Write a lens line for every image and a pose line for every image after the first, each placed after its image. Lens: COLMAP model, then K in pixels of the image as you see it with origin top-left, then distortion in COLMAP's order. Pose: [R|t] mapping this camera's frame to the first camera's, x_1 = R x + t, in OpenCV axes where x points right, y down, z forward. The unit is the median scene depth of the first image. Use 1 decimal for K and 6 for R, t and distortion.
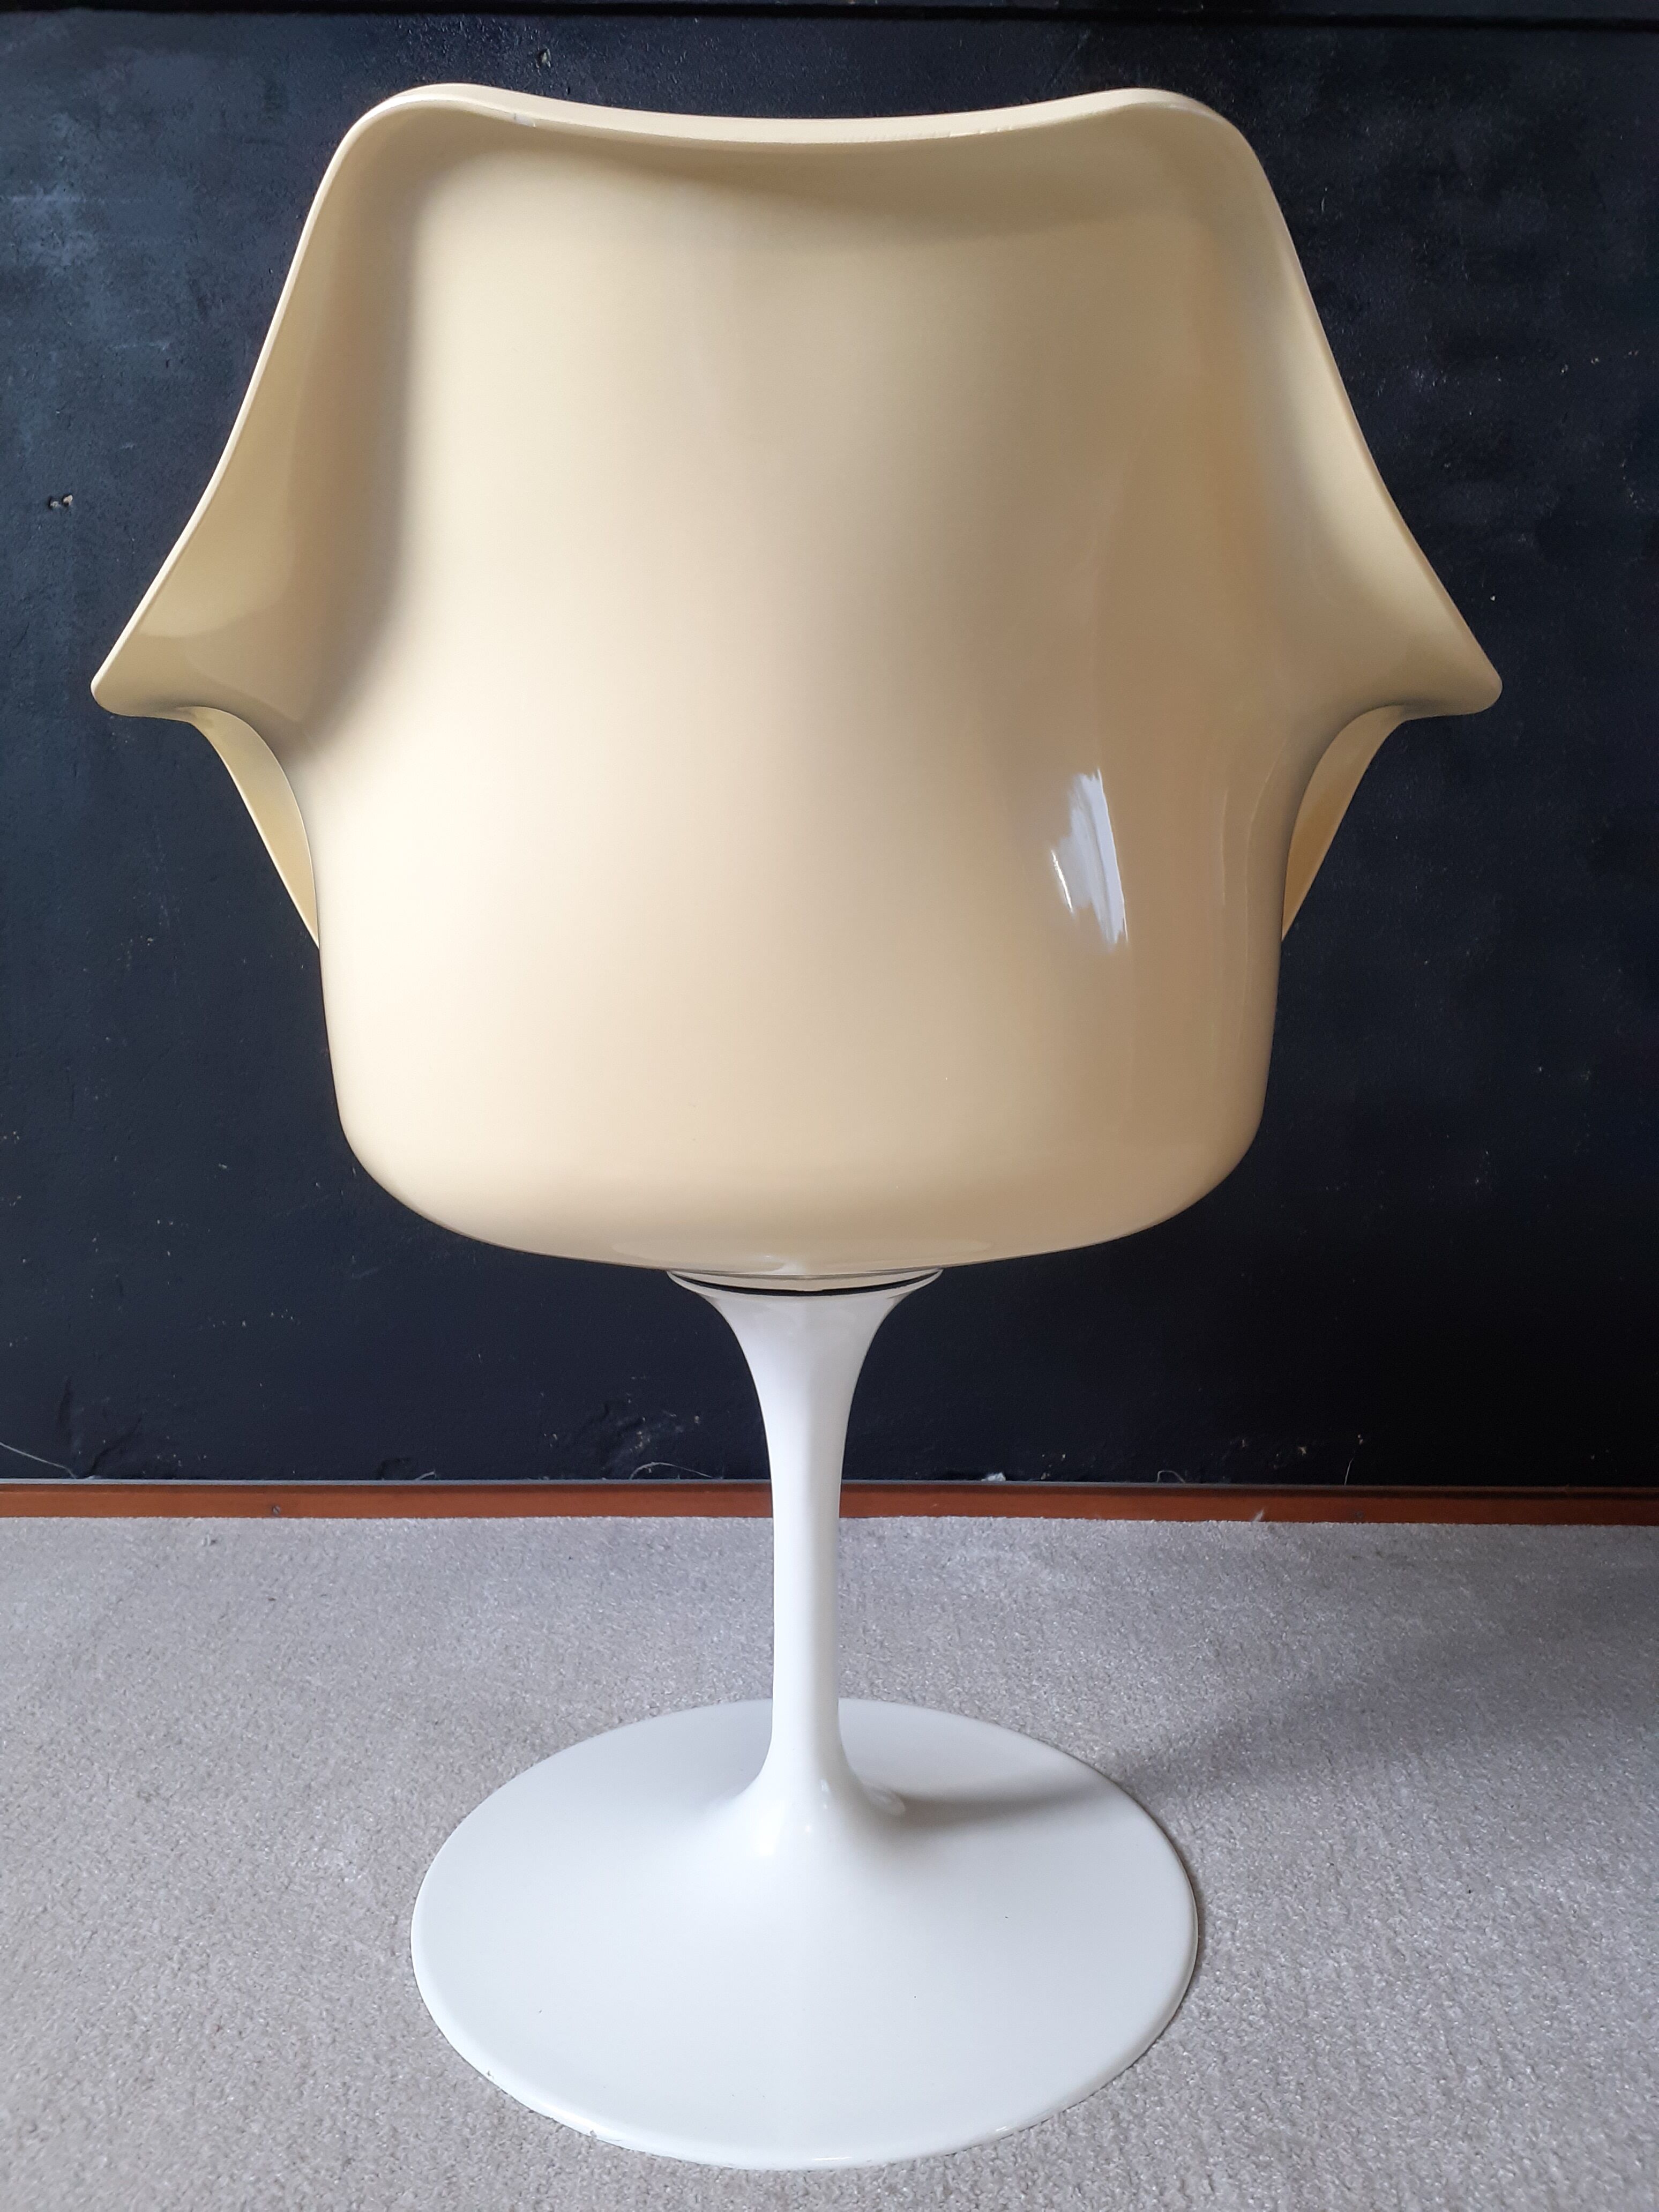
lens RADIAL K [[1778.7, 0, 832.3], [0, 1778.7, 1109.3], [0, 0, 1]] dist [0.003394, -0.007358]
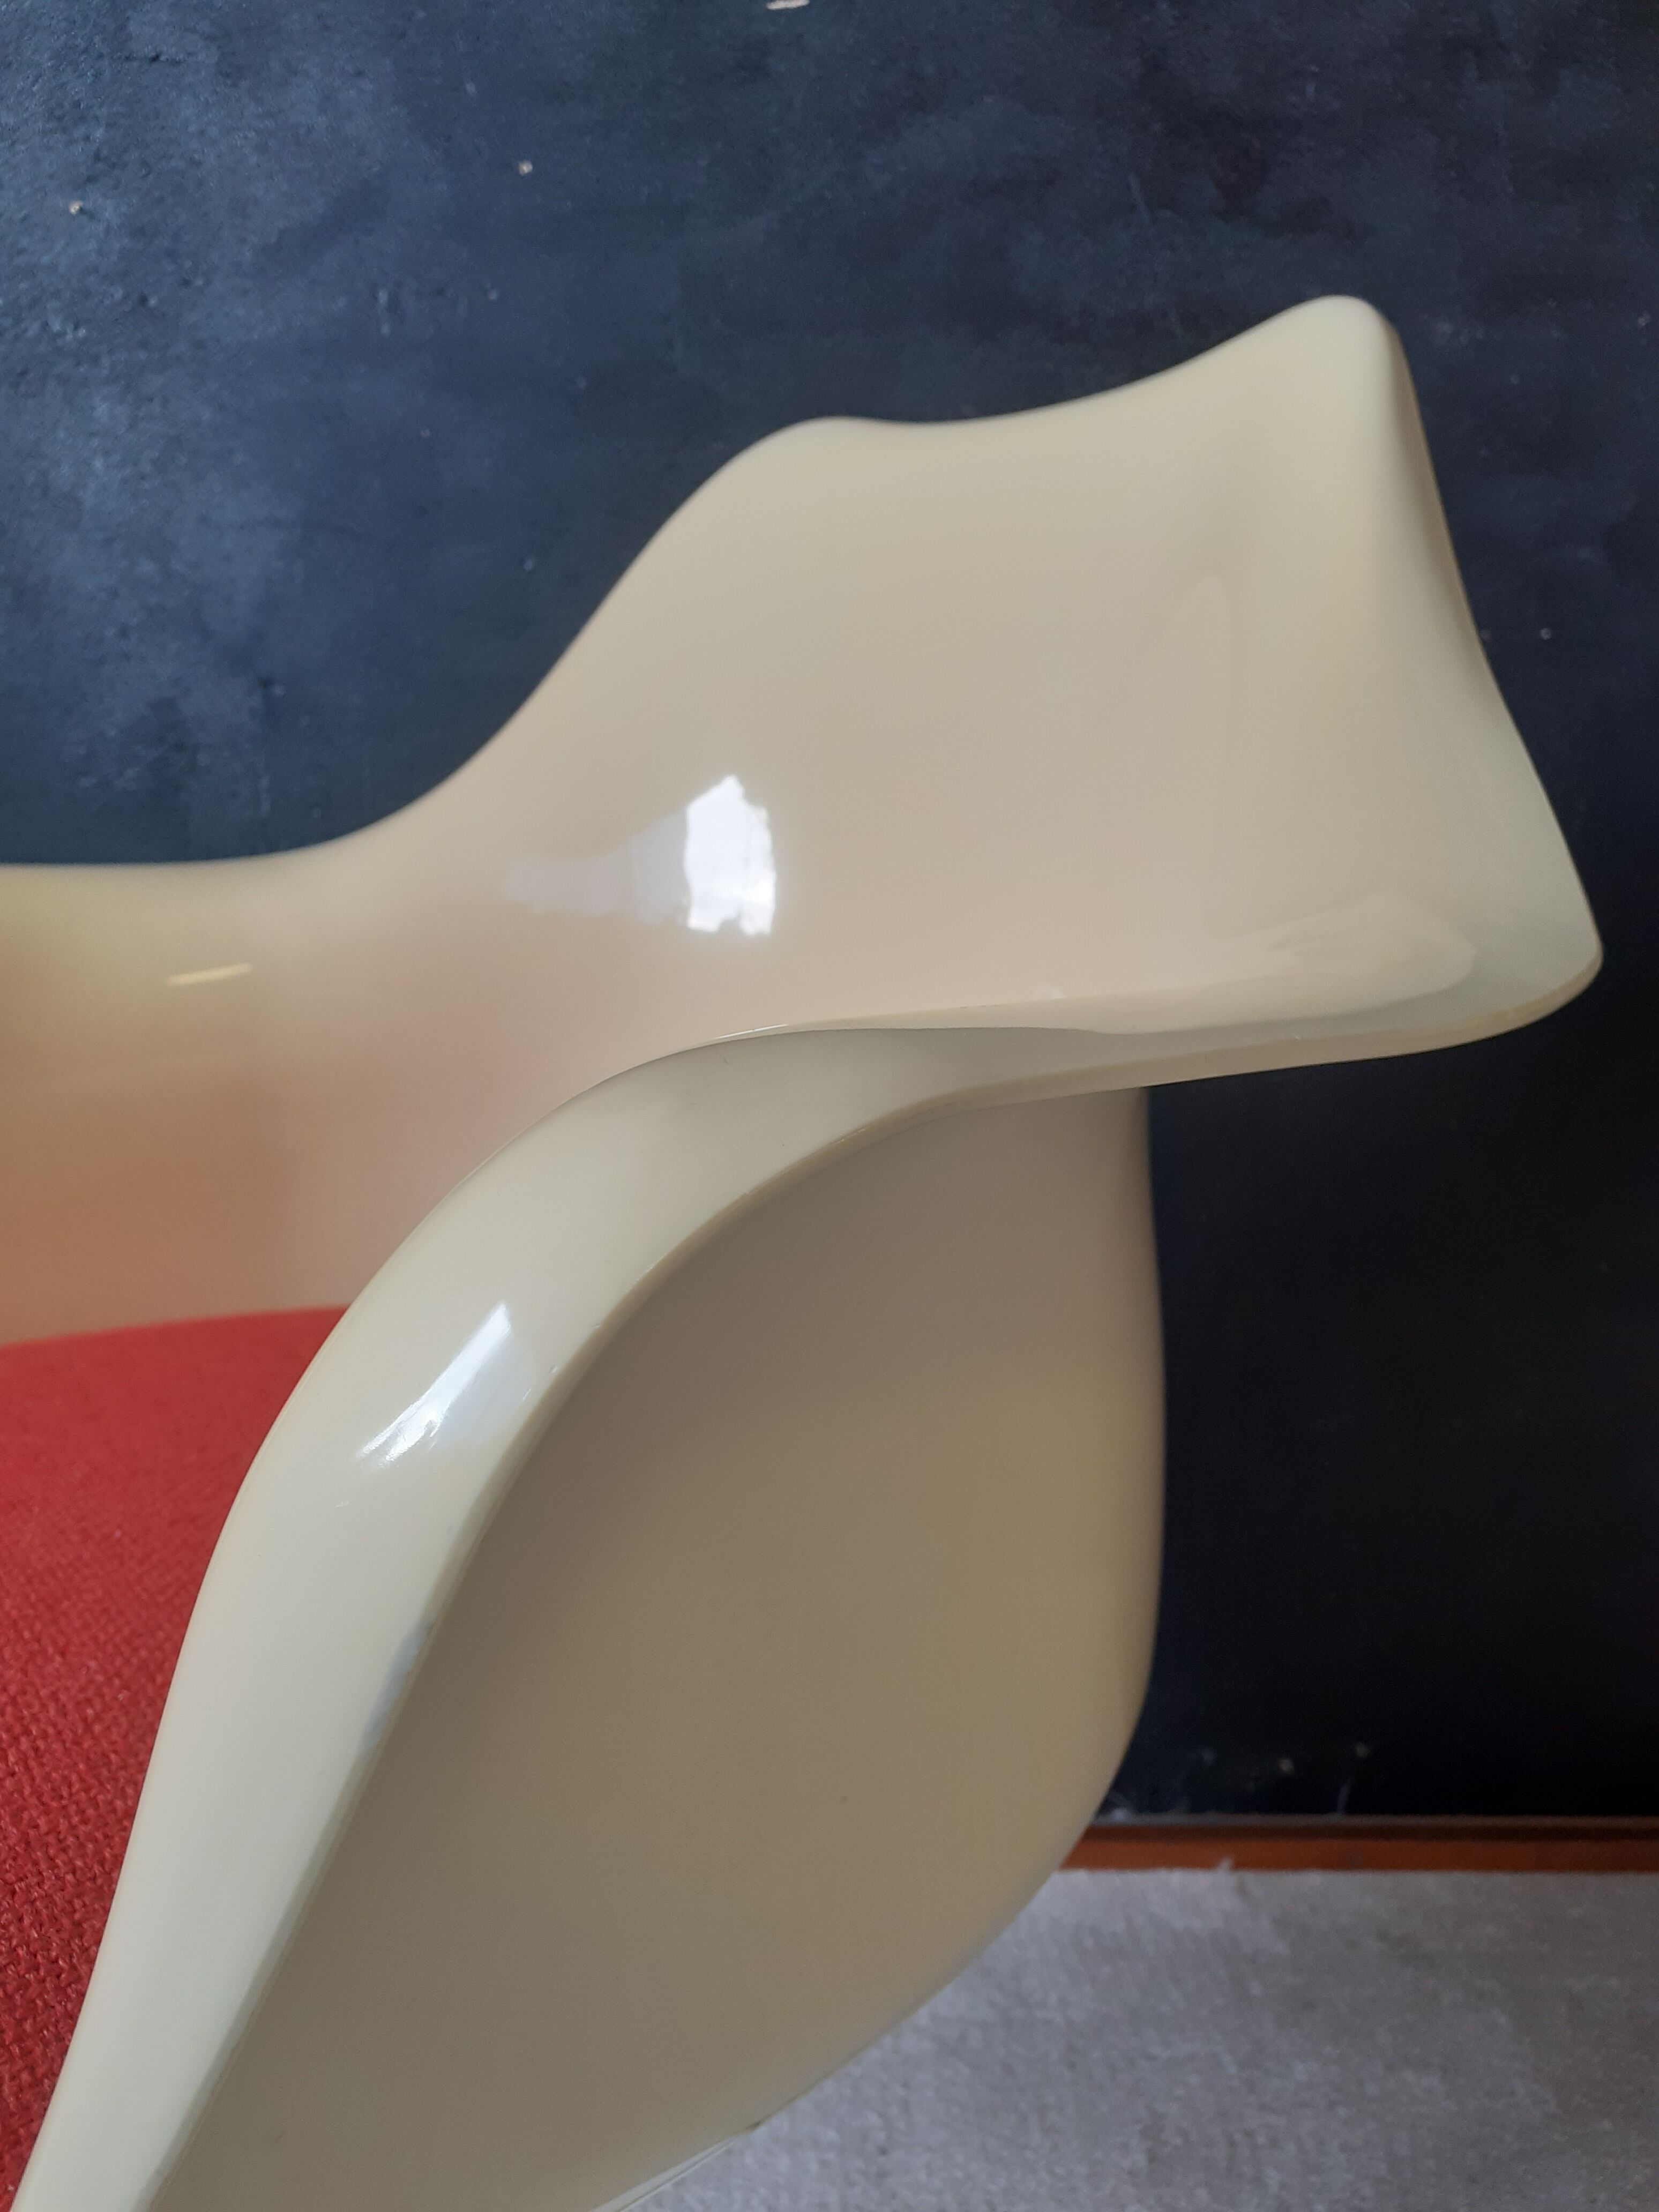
lens RADIAL K [[1862.9, 0, 829.5], [0, 1862.9, 1106.0], [0, 0, 1]] dist [-0.006969, -0.010672]
pose [[0.999994, -0.003265, -0.000793, 0.103975], [0.003281, 0.999754, 0.021931, -0.148403], [0.000721, -0.021934, 0.999759, 0.311319]]
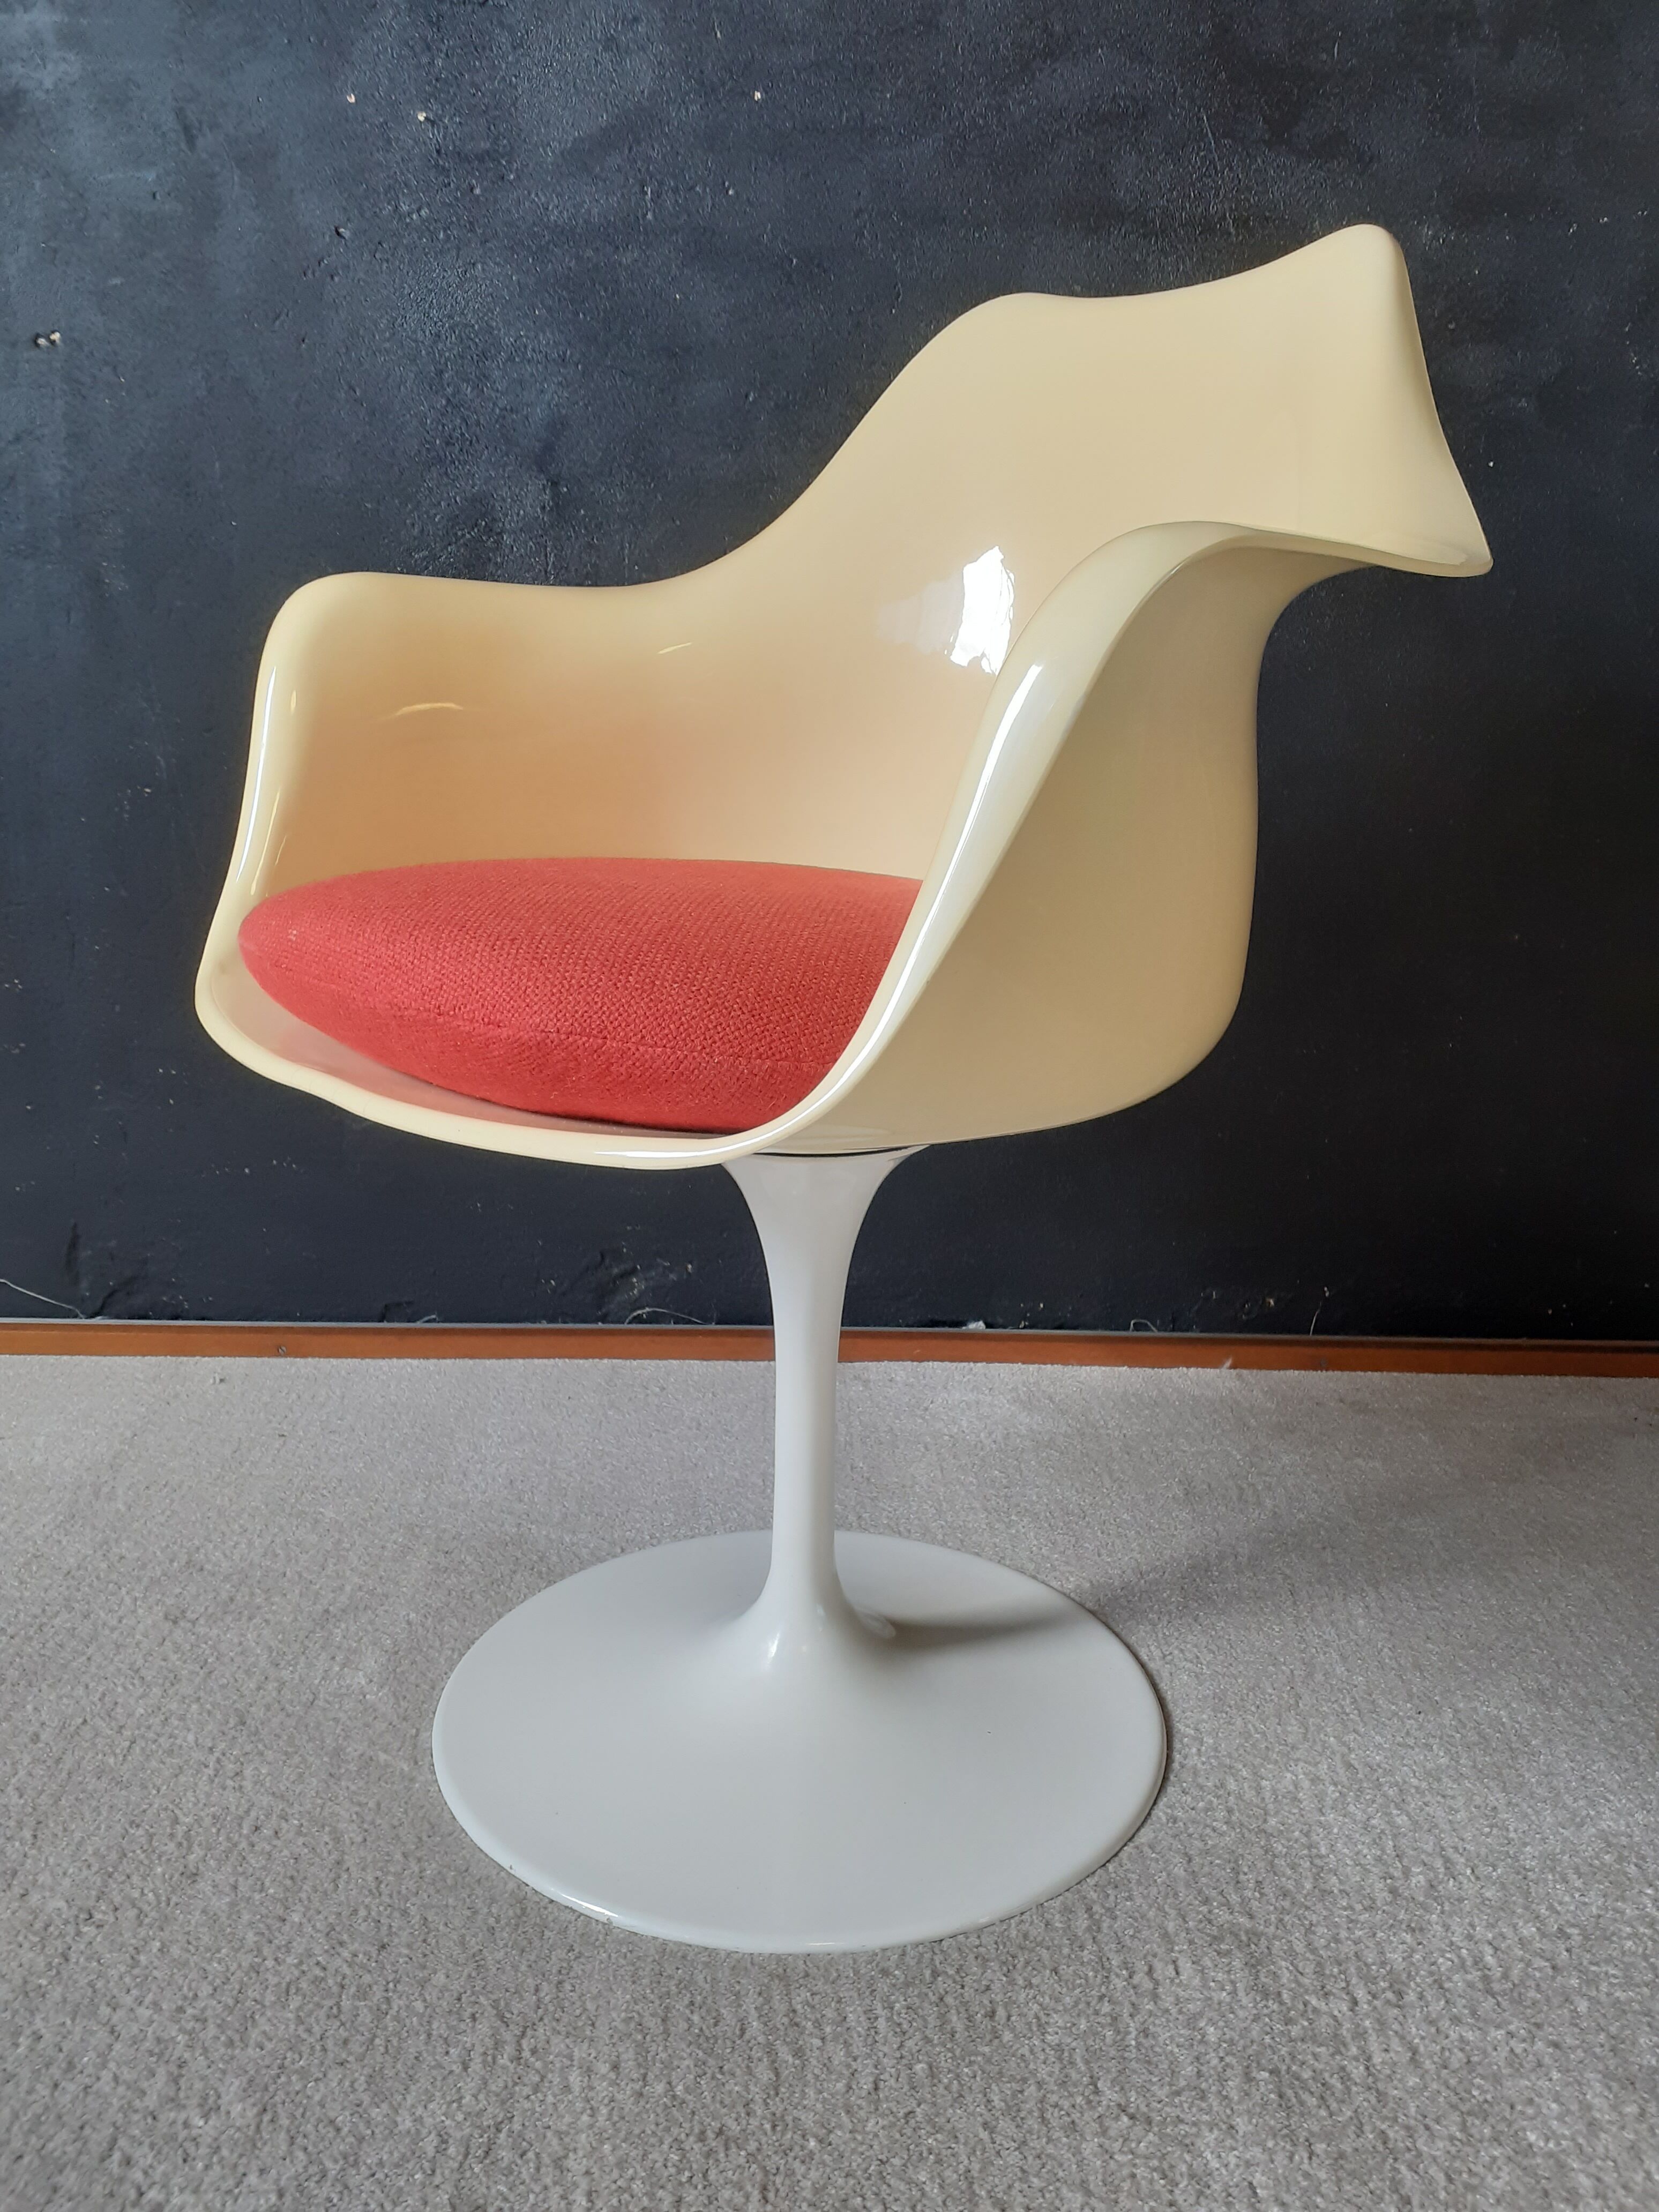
lens RADIAL K [[1773.8, 0, 830.3], [0, 1773.8, 1107.2], [0, 0, 1]] dist [0.012892, -0.016488]
pose [[0.999824, 0.010861, 0.015271, -0.015332], [-0.012121, 0.996309, 0.084974, -0.009839], [-0.014292, -0.085144, 0.996266, -0.028458]]
